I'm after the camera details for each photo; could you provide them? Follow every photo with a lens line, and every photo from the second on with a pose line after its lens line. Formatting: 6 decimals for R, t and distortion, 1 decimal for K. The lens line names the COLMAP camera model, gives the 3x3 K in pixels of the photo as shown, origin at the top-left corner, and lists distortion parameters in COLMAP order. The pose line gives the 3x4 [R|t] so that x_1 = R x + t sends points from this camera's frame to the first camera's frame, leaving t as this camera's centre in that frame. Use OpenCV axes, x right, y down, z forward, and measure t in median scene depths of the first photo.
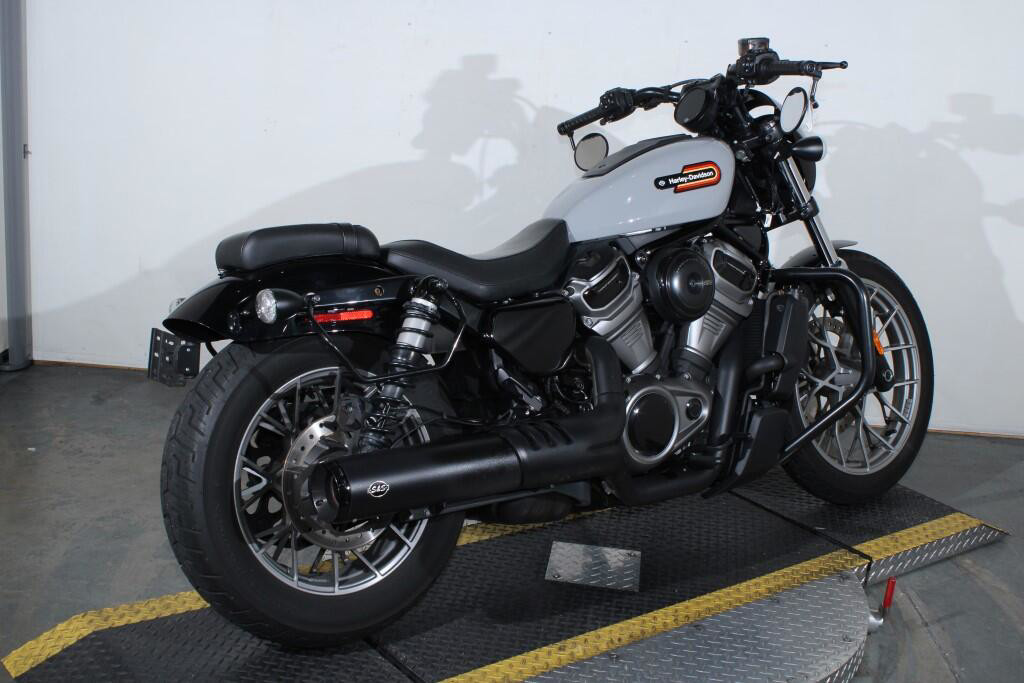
lens RADIAL K [[1319.1, 0, 512.0], [0, 1319.1, 341.5], [0, 0, 1]] dist [-0.023069, -0.048086]
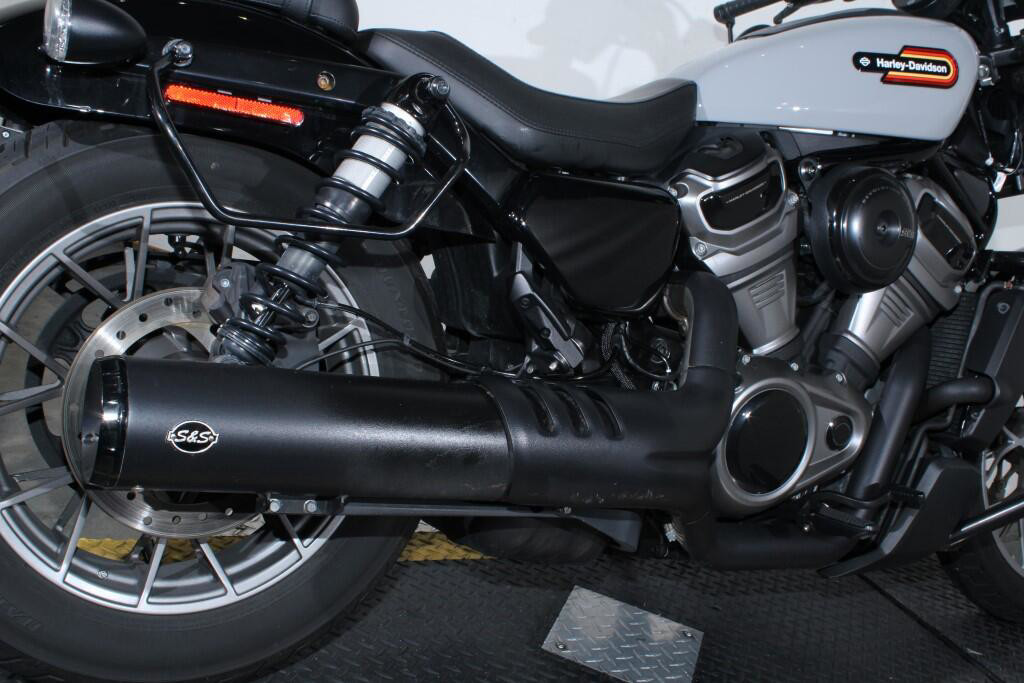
lens RADIAL K [[1106.8, 0, 524.9], [0, 1106.8, 339.7], [0, 0, 1]] dist [-0.063300, 0.017899]
pose [[0.972192, 0.212057, -0.099370, 0.038403], [-0.213129, 0.977024, -0.000179, 0.040830], [0.097049, 0.021352, 0.995051, 0.485394]]
